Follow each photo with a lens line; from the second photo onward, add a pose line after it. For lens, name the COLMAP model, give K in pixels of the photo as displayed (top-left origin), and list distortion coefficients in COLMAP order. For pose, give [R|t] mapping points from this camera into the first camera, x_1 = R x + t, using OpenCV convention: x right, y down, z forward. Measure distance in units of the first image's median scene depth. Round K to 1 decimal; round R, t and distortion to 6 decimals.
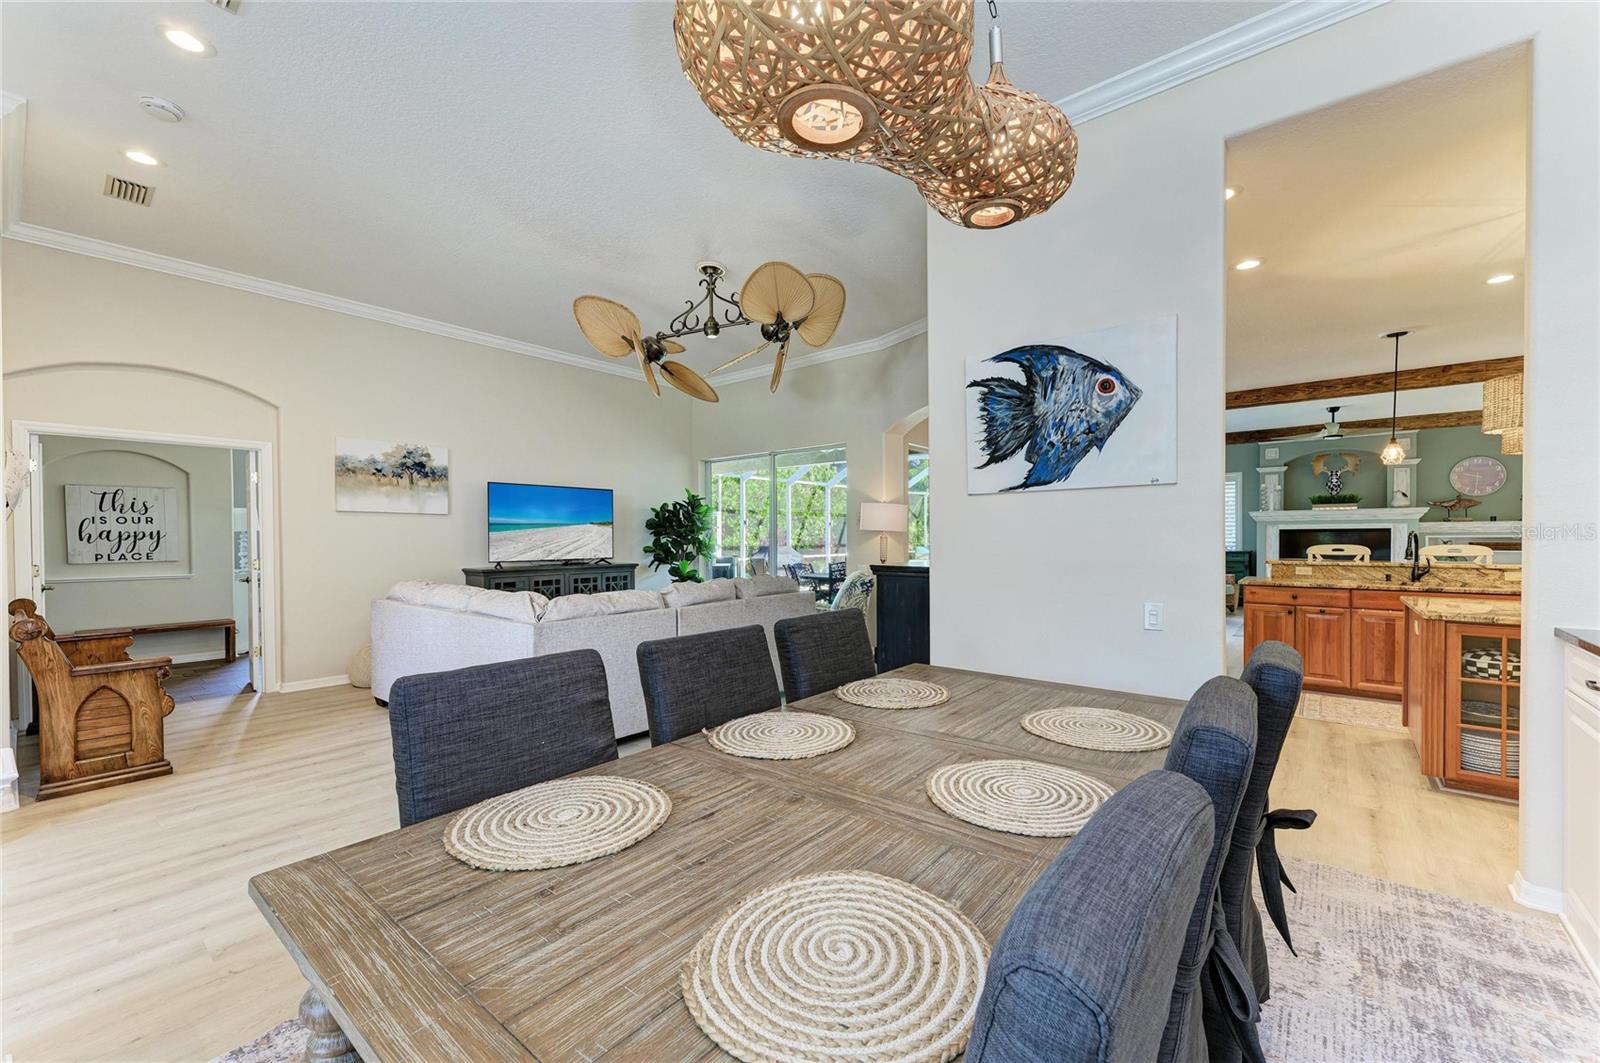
lens RADIAL K [[639.1, 0, 807.8], [0, 639.1, 543.4], [0, 0, 1]] dist [0.017308, -0.006219]
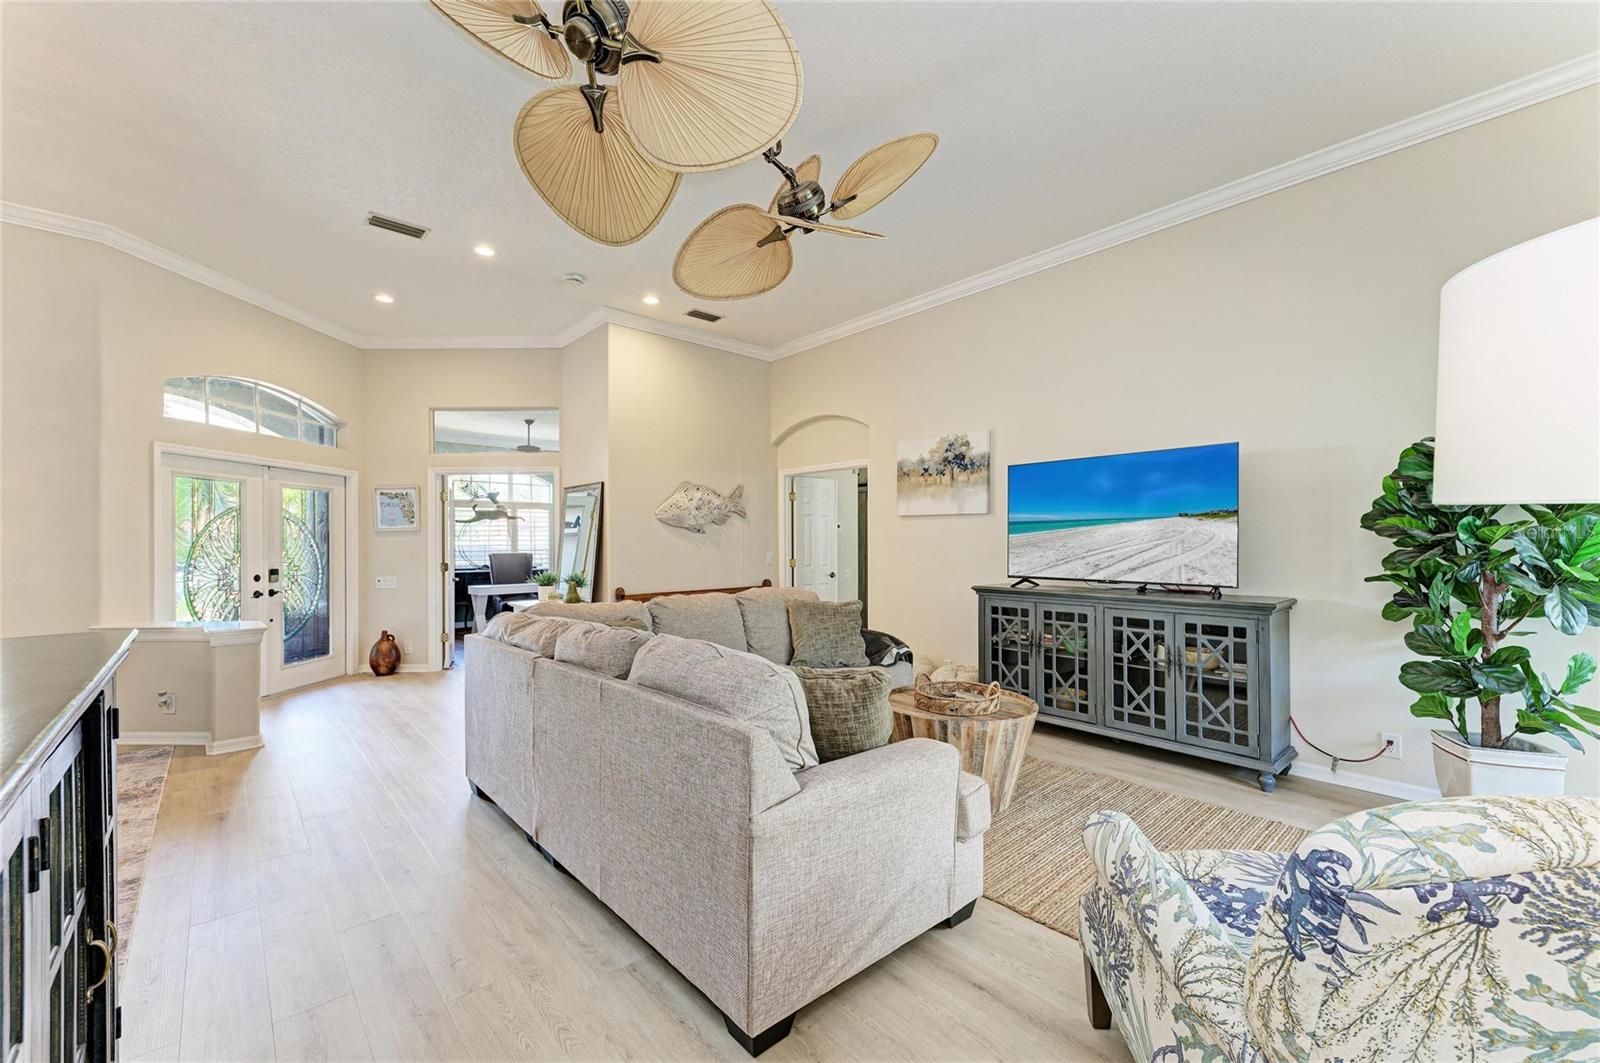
lens RADIAL K [[639.1, 0, 807.8], [0, 639.1, 543.4], [0, 0, 1]] dist [0.017308, -0.006219]
pose [[-0.143122, 0.006226, -0.989685, 0.254611], [-0.006351, 0.999954, 0.007209, -0.012567], [0.989685, 0.007317, -0.143076, 0.906168]]
